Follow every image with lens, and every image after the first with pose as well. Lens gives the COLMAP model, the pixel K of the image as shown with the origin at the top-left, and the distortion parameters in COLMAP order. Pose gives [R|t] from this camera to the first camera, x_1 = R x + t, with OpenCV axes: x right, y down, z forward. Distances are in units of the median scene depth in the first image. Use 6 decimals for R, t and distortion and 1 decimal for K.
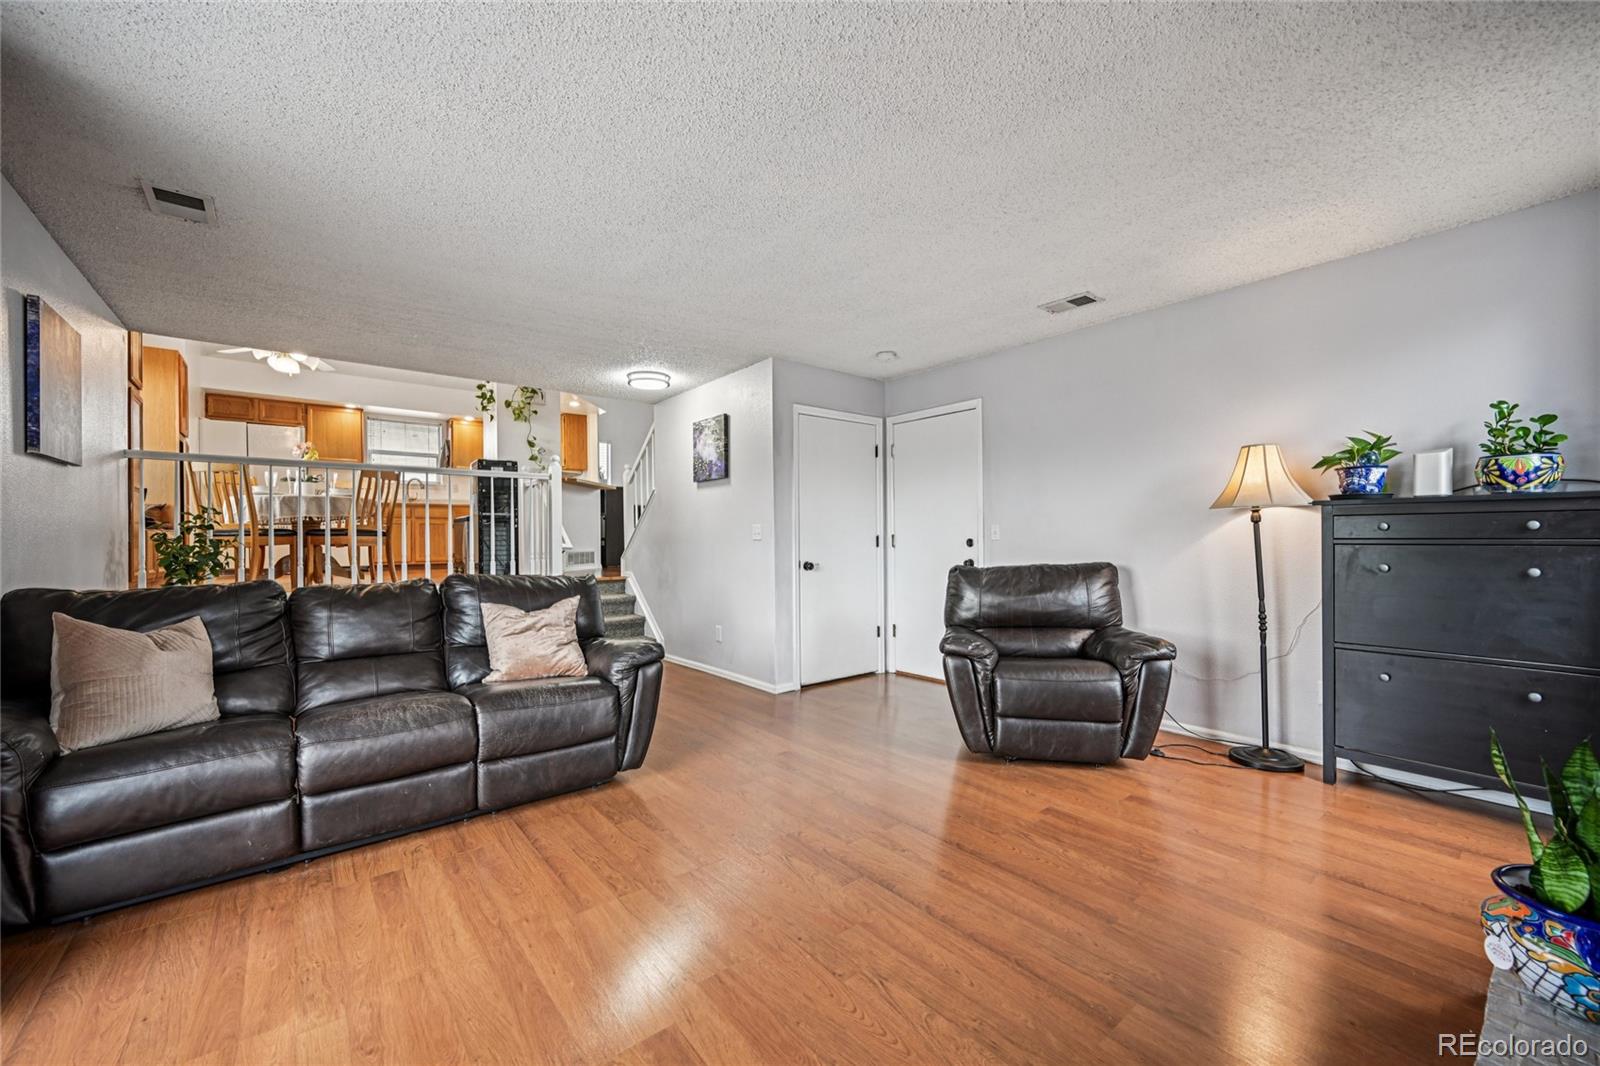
lens RADIAL K [[627.2, 0, 805.3], [0, 627.2, 536.4], [0, 0, 1]] dist [-0.000856, -0.000209]
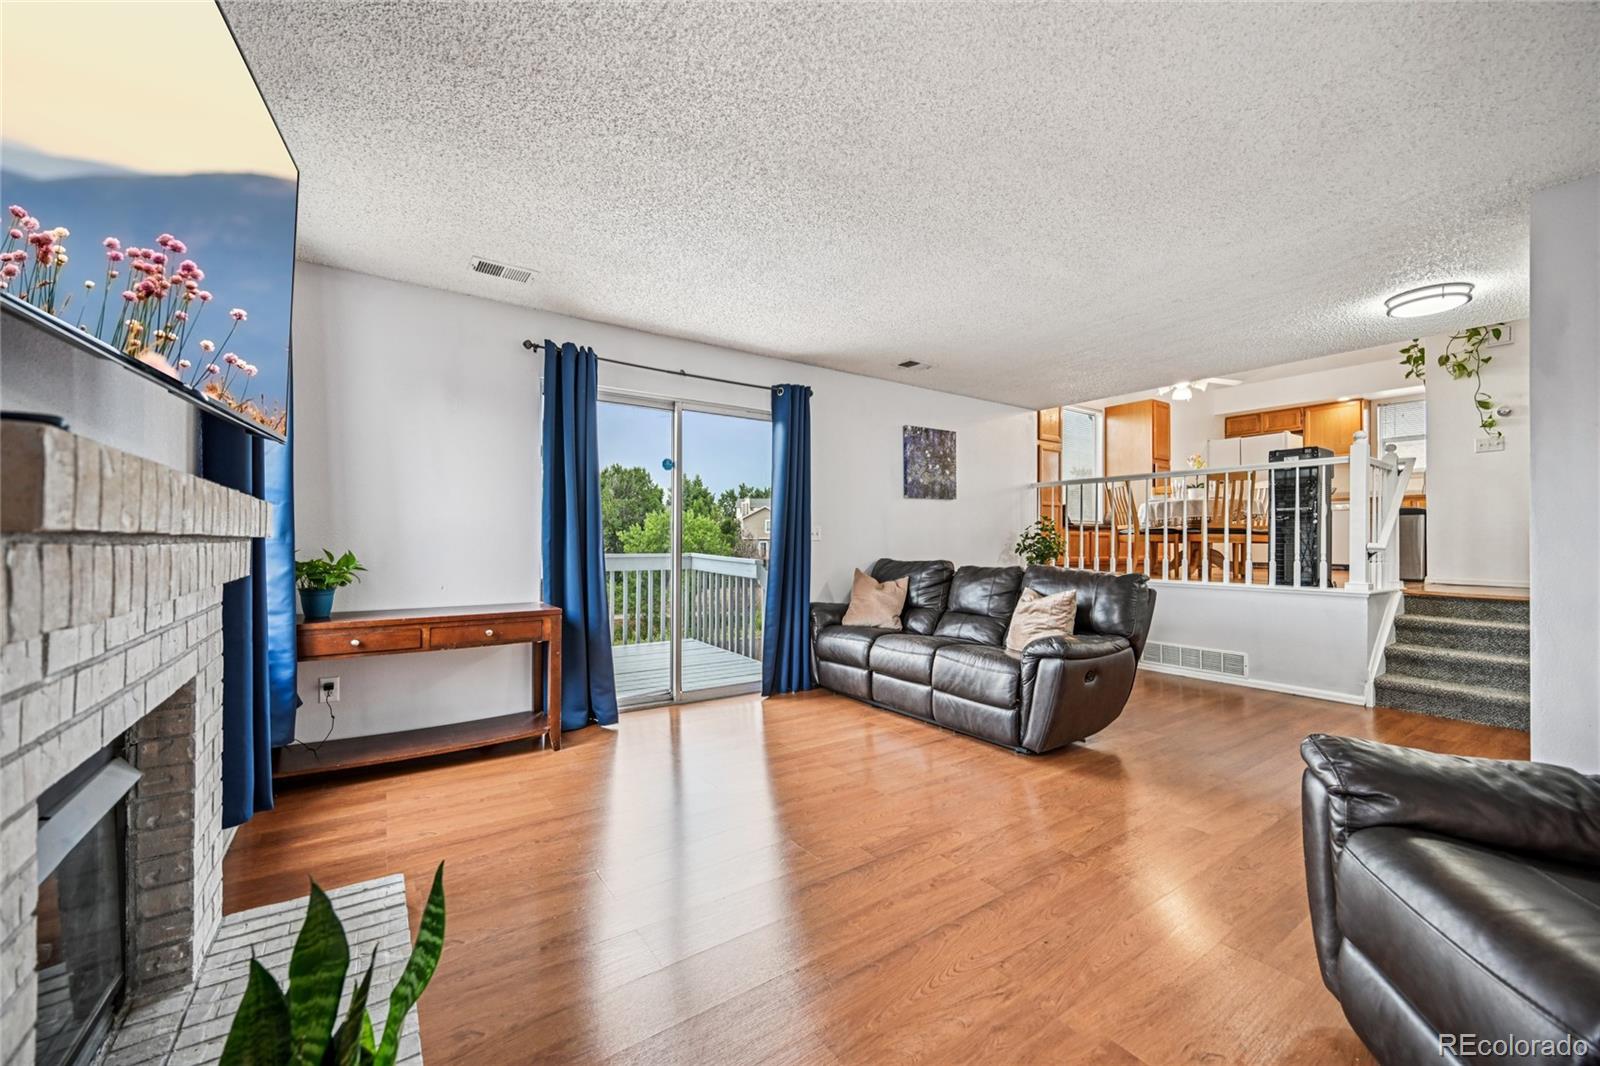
lens RADIAL K [[627.2, 0, 805.3], [0, 627.2, 536.4], [0, 0, 1]] dist [-0.000856, -0.000209]
pose [[-0.070008, -0.000374, -0.997546, 0.806695], [0.001281, 0.999999, -0.000465, 0.005039], [0.997546, -0.001310, -0.070008, 0.673791]]
